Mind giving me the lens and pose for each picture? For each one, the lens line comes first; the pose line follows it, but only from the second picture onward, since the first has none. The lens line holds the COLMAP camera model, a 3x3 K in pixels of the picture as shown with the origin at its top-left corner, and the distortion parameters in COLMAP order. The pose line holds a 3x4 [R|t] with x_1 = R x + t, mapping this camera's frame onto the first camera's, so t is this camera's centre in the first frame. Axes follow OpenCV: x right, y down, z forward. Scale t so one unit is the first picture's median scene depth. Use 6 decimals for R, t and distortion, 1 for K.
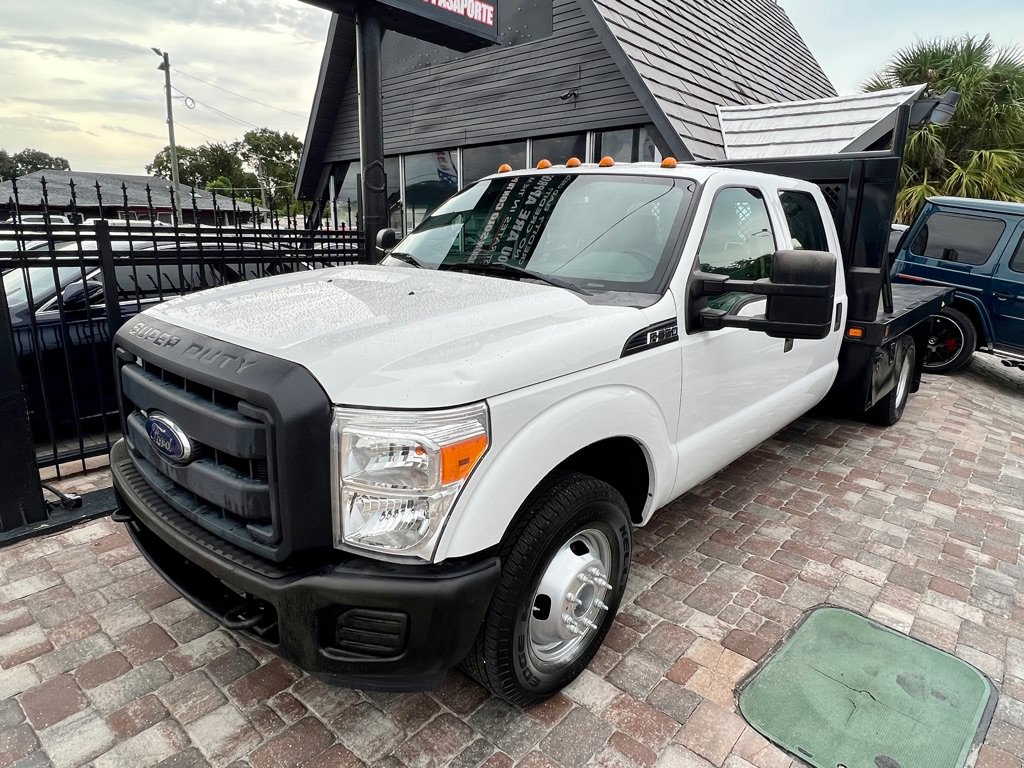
lens RADIAL K [[632.7, 0, 512.0], [0, 632.7, 384.0], [0, 0, 1]] dist [-0.002555, -0.000179]
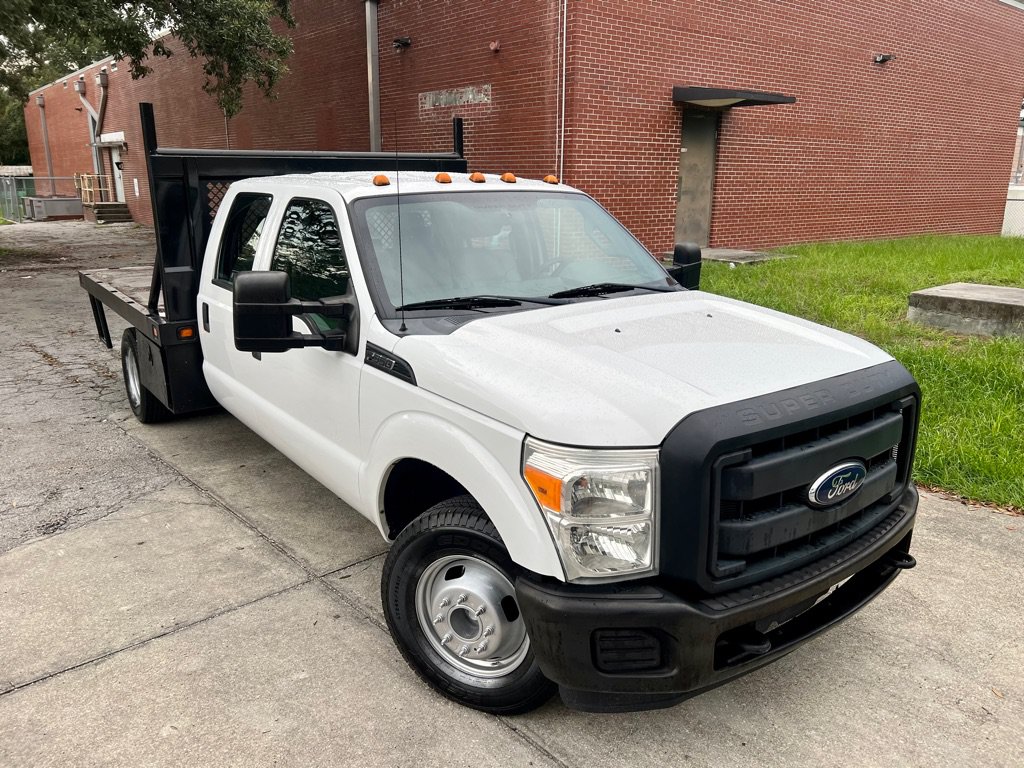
lens RADIAL K [[775.7, 0, 509.8], [0, 775.7, 385.6], [0, 0, 1]] dist [0.014318, 0.000956]
pose [[0.210918, -0.283379, 0.935526, -1.980687], [0.251676, 0.940534, 0.228155, -0.545736], [-0.944549, 0.187328, 0.269696, 1.237877]]
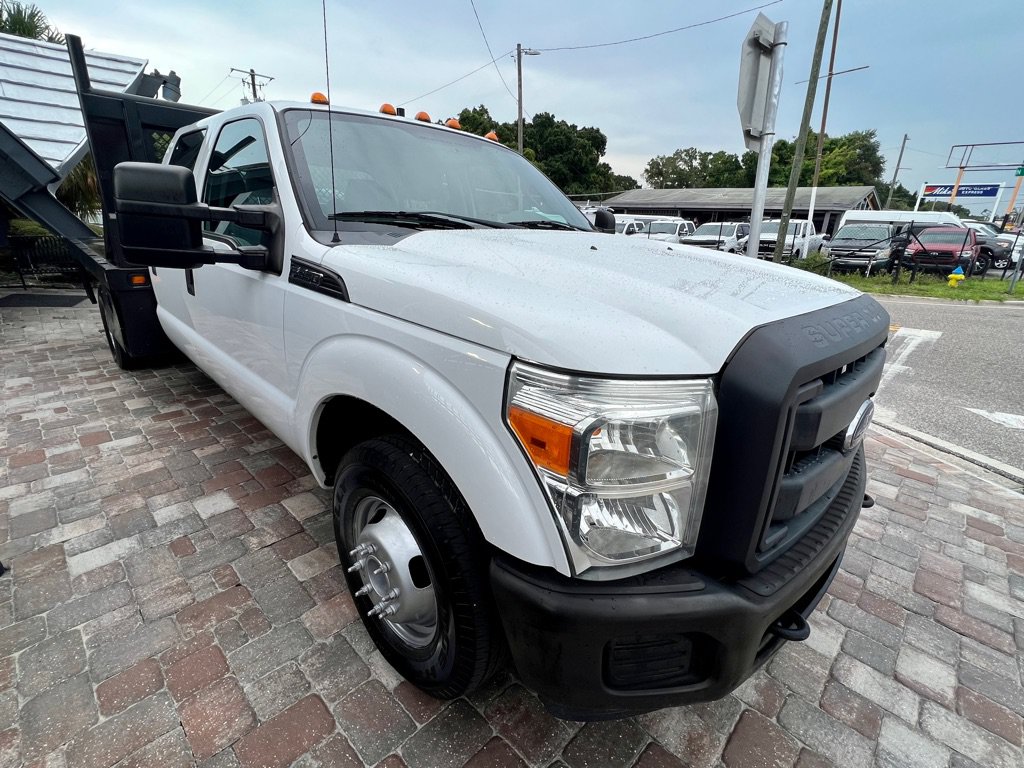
lens RADIAL K [[470.8, 0, 507.6], [0, 470.8, 385.1], [0, 0, 1]] dist [-0.010368, 0.000114]
pose [[0.062786, -0.350433, 0.934481, -1.287302], [0.204361, 0.921003, 0.331648, -0.314318], [-0.976880, 0.170149, 0.129441, 1.517734]]
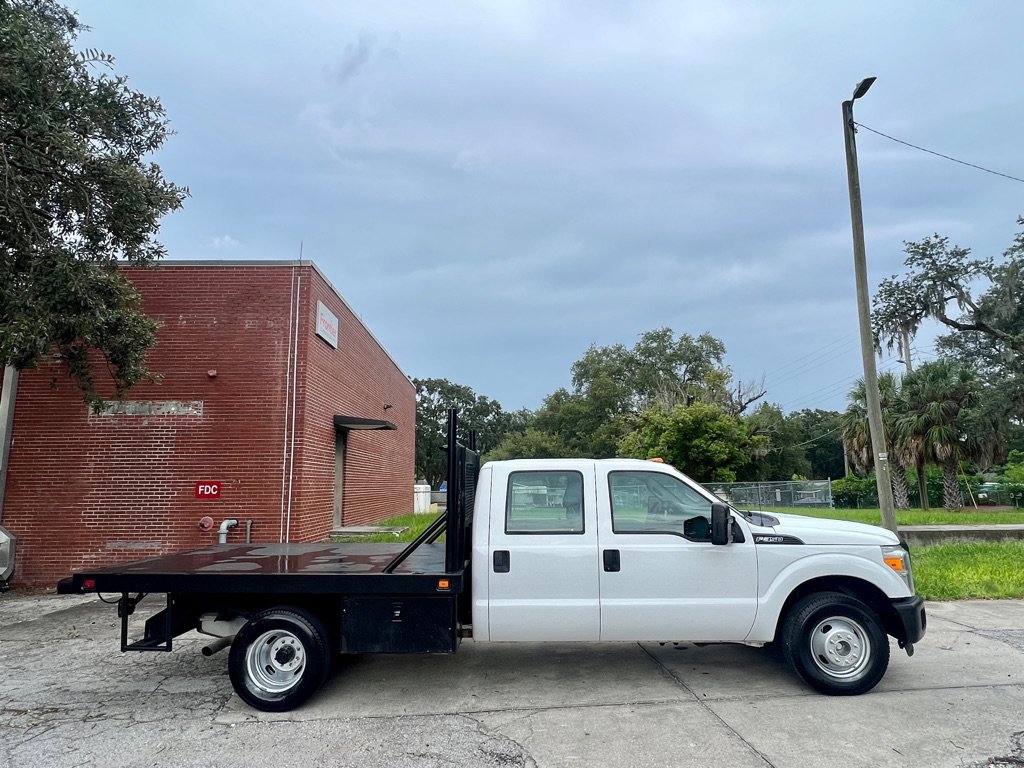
lens RADIAL K [[610.7, 0, 510.6], [0, 610.7, 384.5], [0, 0, 1]] dist [-0.000493, -0.000621]
pose [[-0.644795, 0.097692, 0.758087, -1.884779], [0.187421, 0.981729, 0.032900, -1.282929], [-0.741021, 0.163295, -0.651323, 4.464914]]
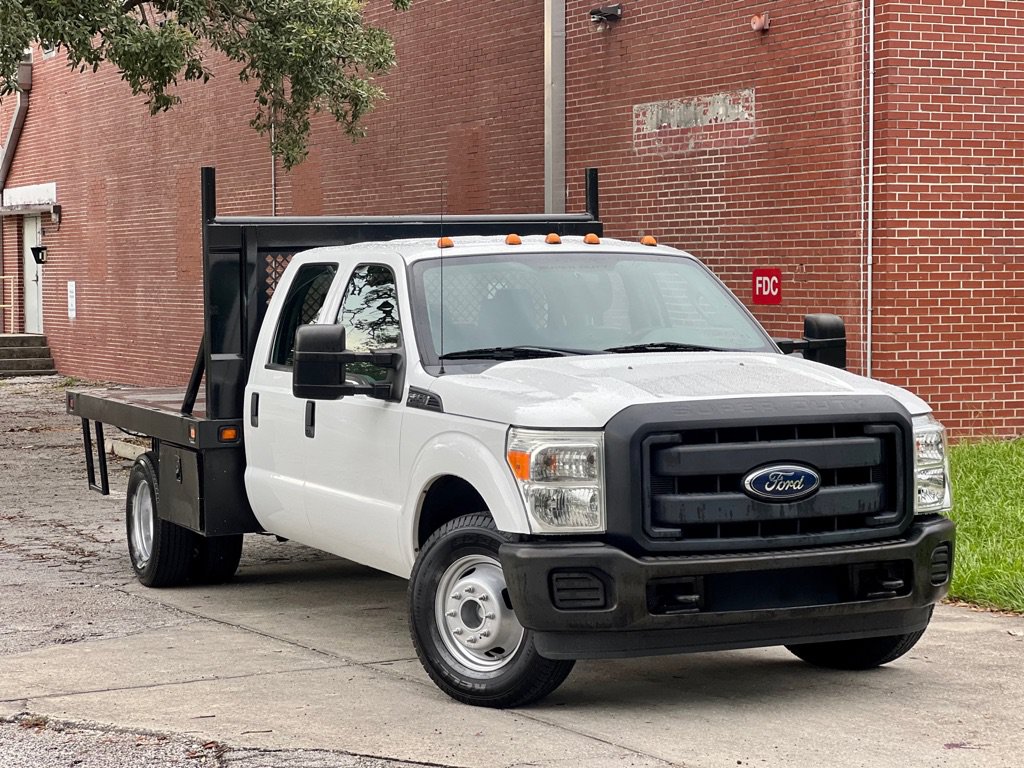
lens RADIAL K [[2299.0, 0, 512.7], [0, 2299.0, 332.4], [0, 0, 1]] dist [0.186765, 0.329367]
pose [[0.423281, -0.056522, 0.904234, -5.201366], [0.253274, 0.965642, -0.058200, -0.074616], [-0.869877, 0.253654, 0.423054, -0.549573]]
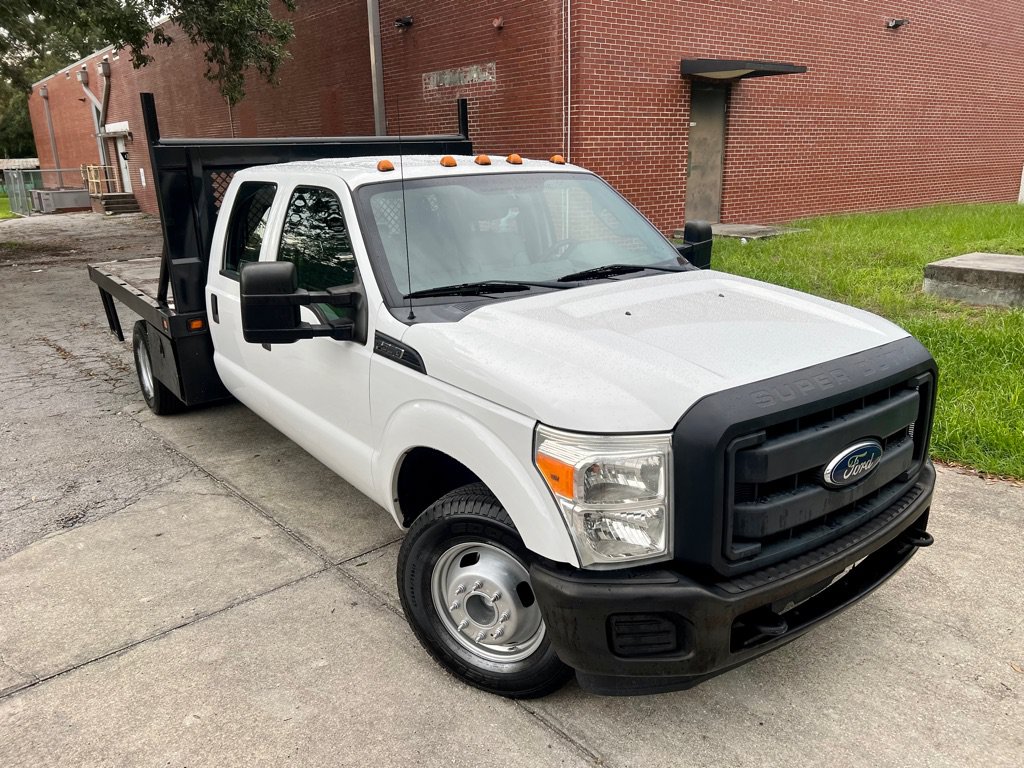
lens RADIAL K [[776.0, 0, 510.6], [0, 776.0, 392.3], [0, 0, 1]] dist [0.013174, 0.000839]
pose [[0.217662, -0.318816, 0.922485, -1.967602], [0.277133, 0.926433, 0.254791, -0.551533], [-0.935853, 0.200193, 0.290004, 1.235155]]
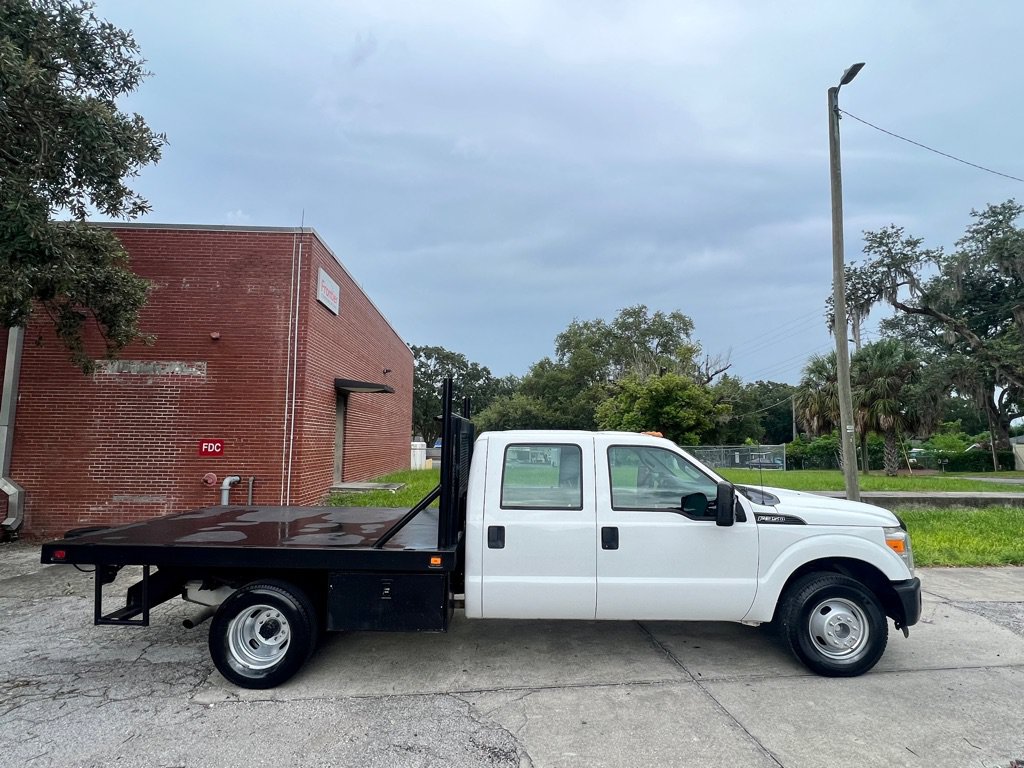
lens RADIAL K [[541.8, 0, 512.0], [0, 541.8, 384.0], [0, 0, 1]] dist [-0.001087, -0.000810]
pose [[-0.664491, 0.039855, 0.746233, -1.527908], [0.163512, 0.982134, 0.093147, -1.280394], [-0.729188, 0.183913, -0.659136, 4.215219]]
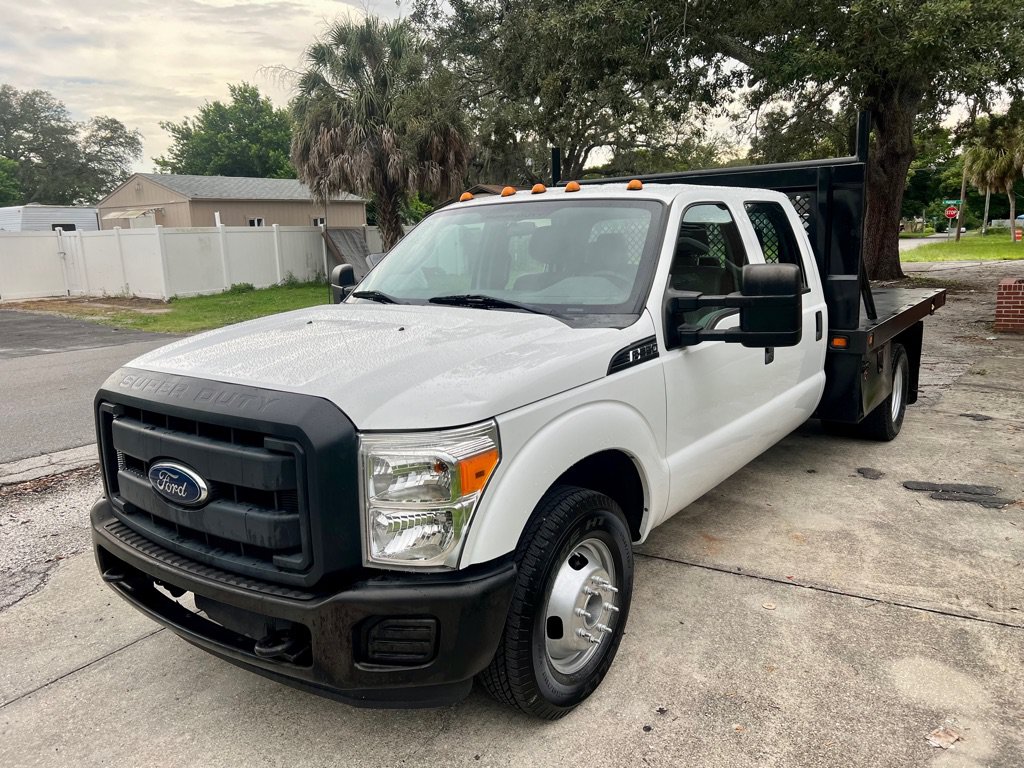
lens RADIAL K [[776.0, 0, 510.6], [0, 776.0, 392.3], [0, 0, 1]] dist [0.013174, 0.000839]
pose [[0.994941, -0.072873, 0.069149, -0.092028], [0.076744, 0.995528, -0.055088, 0.051764], [-0.064826, 0.060116, 0.996084, -0.321046]]
